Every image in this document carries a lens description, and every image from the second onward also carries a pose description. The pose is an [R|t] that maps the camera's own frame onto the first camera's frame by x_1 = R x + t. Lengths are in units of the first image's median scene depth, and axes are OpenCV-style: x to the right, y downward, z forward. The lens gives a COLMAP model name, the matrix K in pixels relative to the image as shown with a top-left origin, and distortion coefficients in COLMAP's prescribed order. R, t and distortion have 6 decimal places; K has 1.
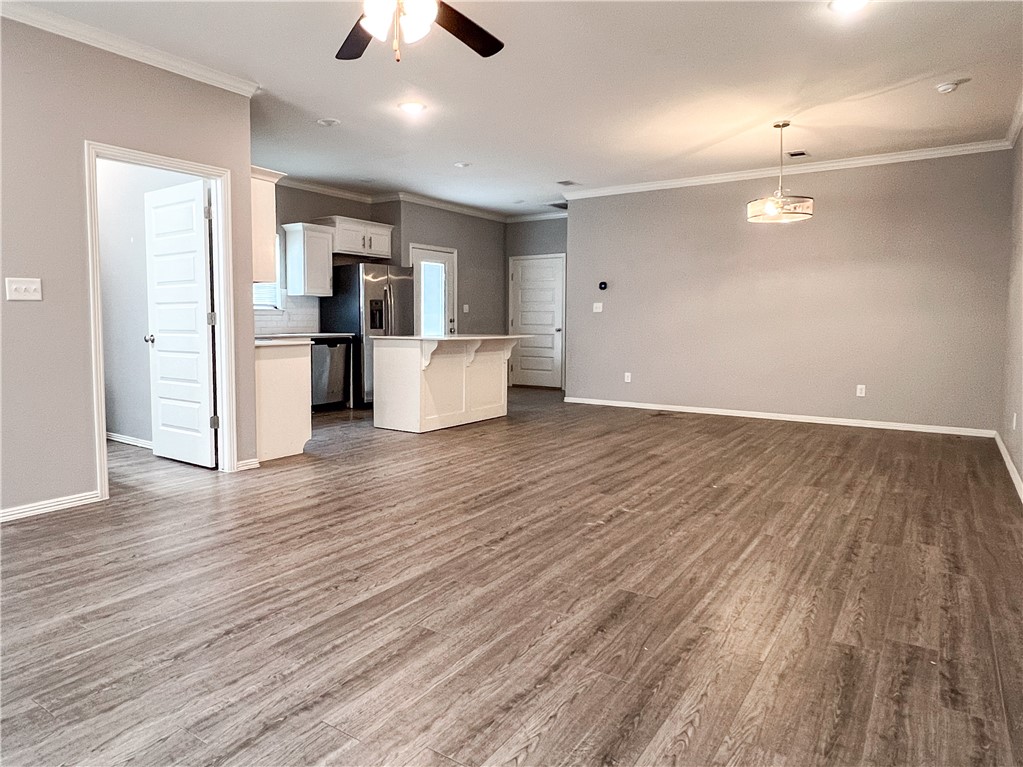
lens RADIAL K [[658.7, 0, 474.9], [0, 658.7, 370.1], [0, 0, 1]] dist [-0.004736, -0.000705]
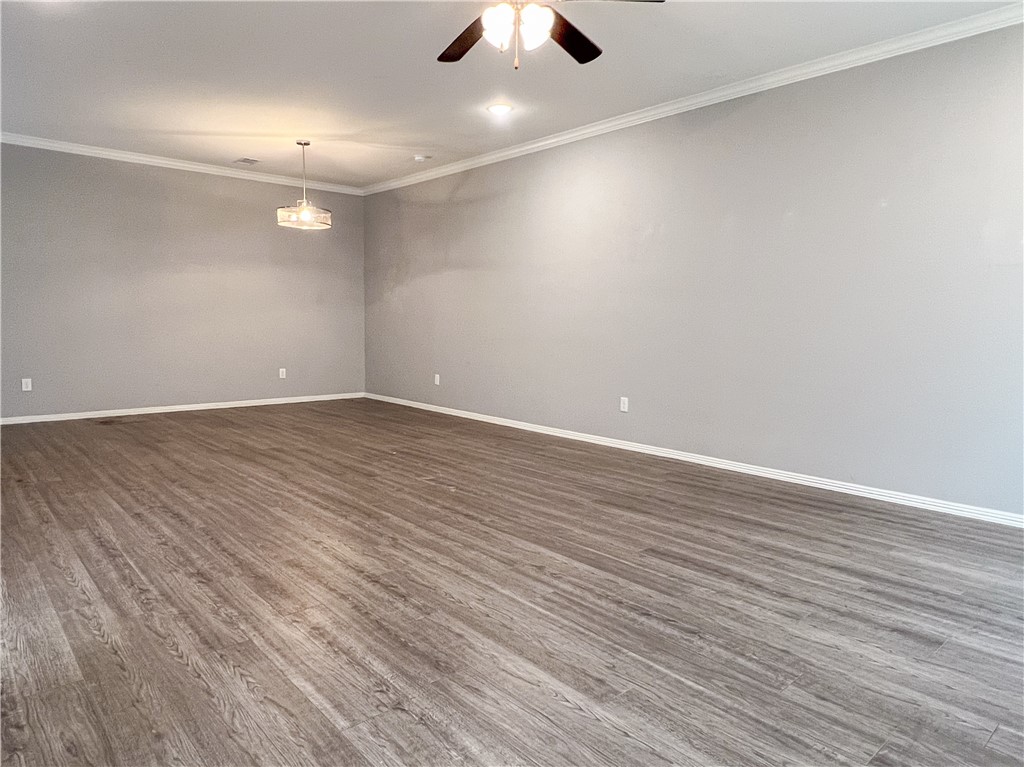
lens RADIAL K [[659.3, 0, 513.6], [0, 659.3, 382.0], [0, 0, 1]] dist [-0.004736, -0.000705]
pose [[0.224066, -0.094565, 0.969975, -1.133614], [0.061767, 0.994658, 0.082703, -0.059998], [-0.972615, 0.041381, 0.228710, 0.758328]]
